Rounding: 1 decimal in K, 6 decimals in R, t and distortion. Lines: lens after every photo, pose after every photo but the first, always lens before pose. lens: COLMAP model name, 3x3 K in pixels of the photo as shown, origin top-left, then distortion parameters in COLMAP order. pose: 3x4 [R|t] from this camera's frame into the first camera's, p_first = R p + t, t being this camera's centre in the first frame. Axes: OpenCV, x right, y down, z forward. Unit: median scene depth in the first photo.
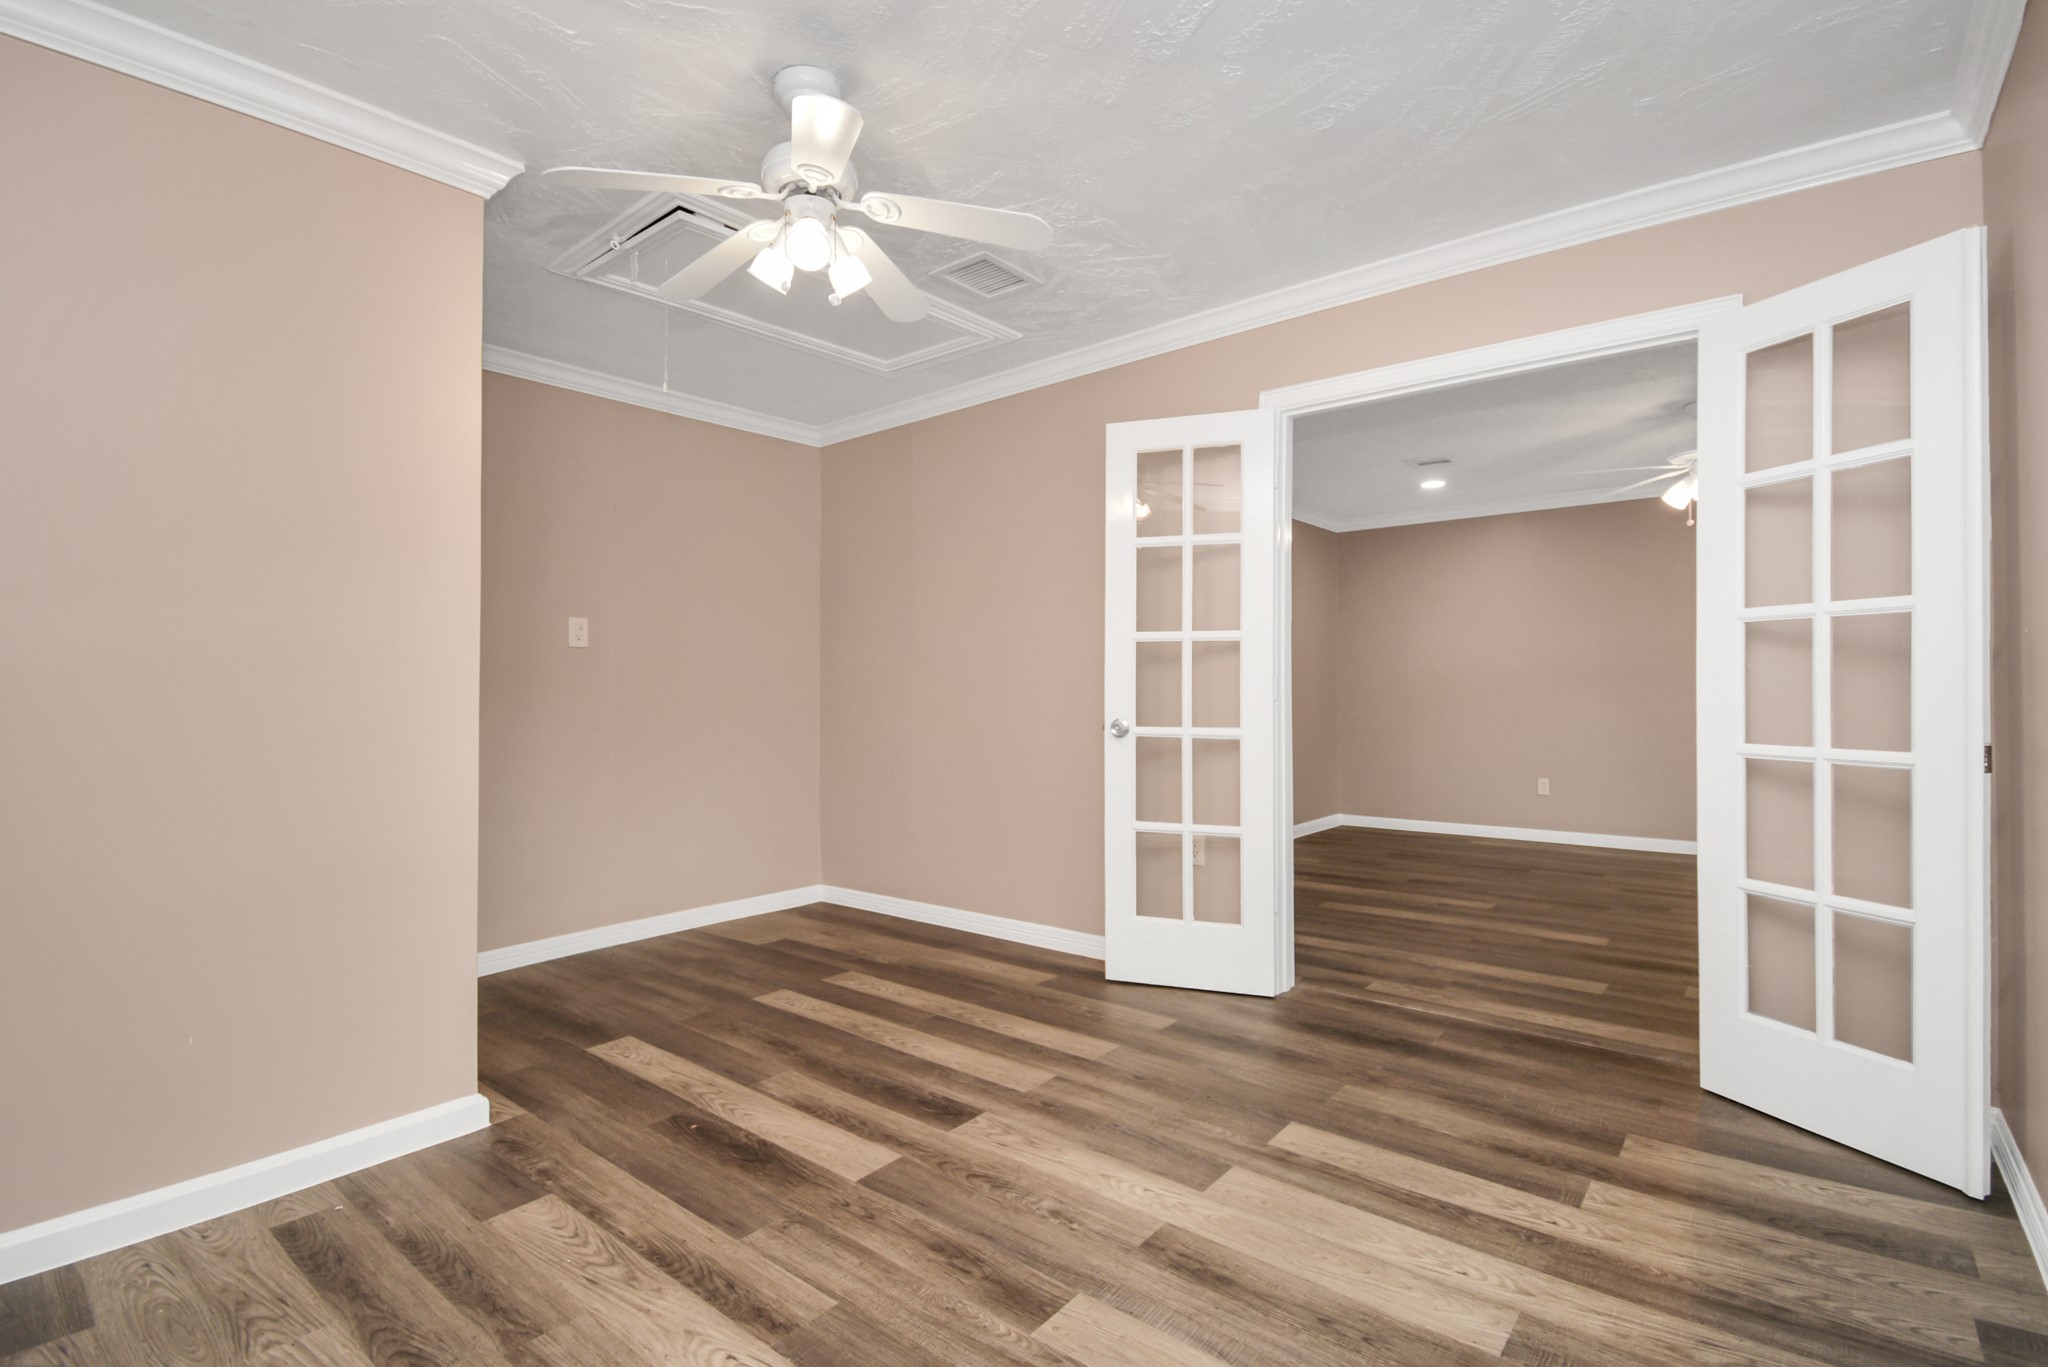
lens RADIAL K [[956.1, 0, 1036.4], [0, 956.1, 689.1], [0, 0, 1]] dist [0.025612, -0.029314]
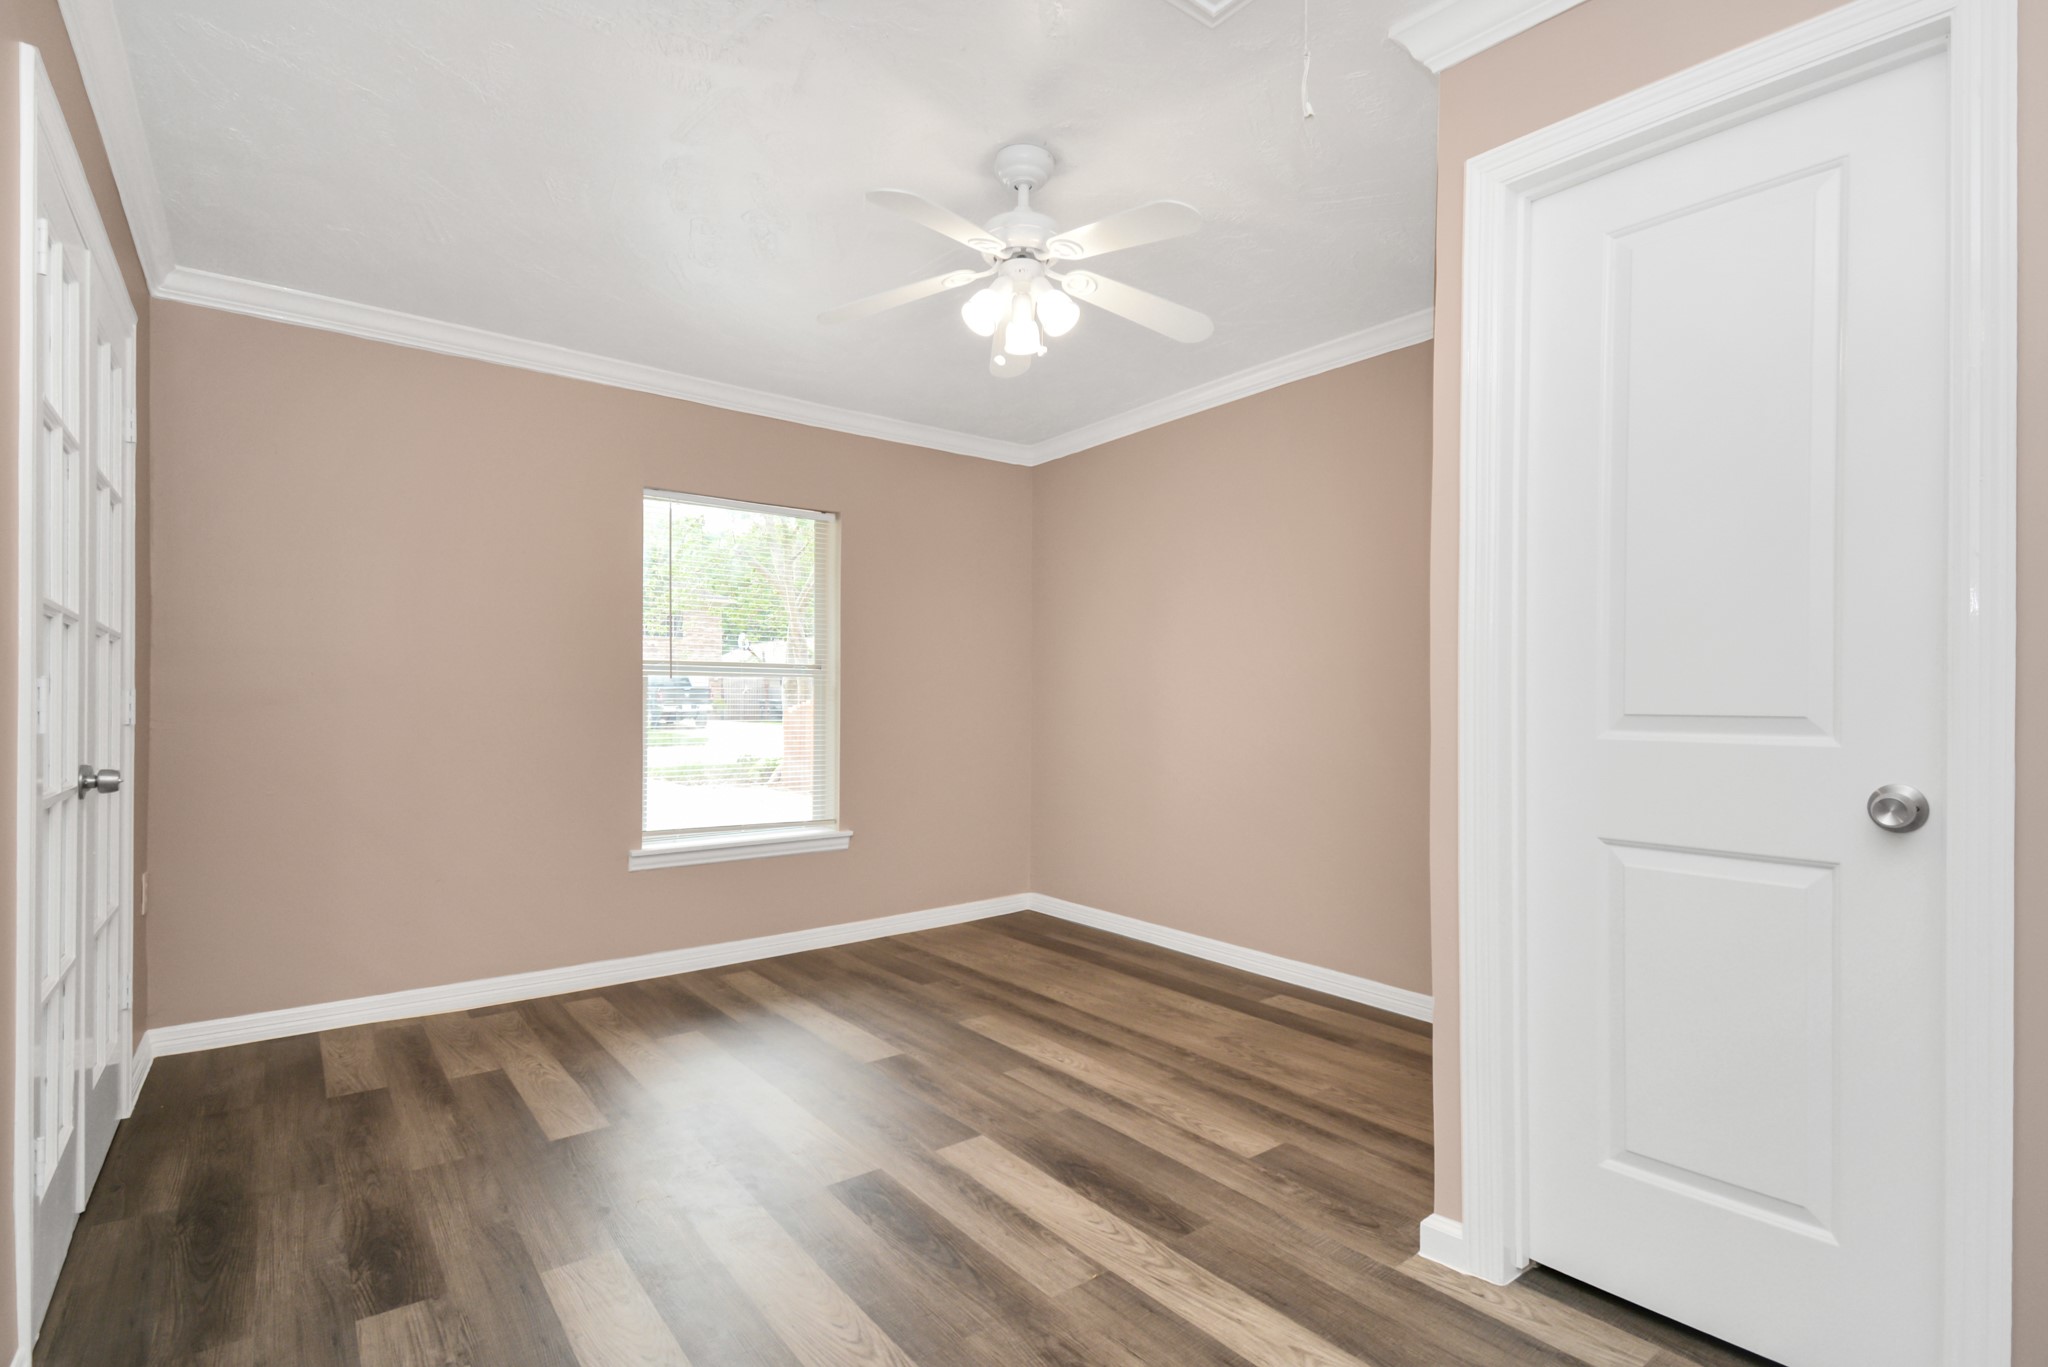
lens RADIAL K [[956.1, 0, 1036.4], [0, 956.1, 689.1], [0, 0, 1]] dist [0.025612, -0.029314]
pose [[-0.977665, 0.014513, 0.209666, -0.499557], [0.009439, 0.999638, -0.025182, 0.011759], [-0.209956, -0.022640, -0.977449, 2.117880]]
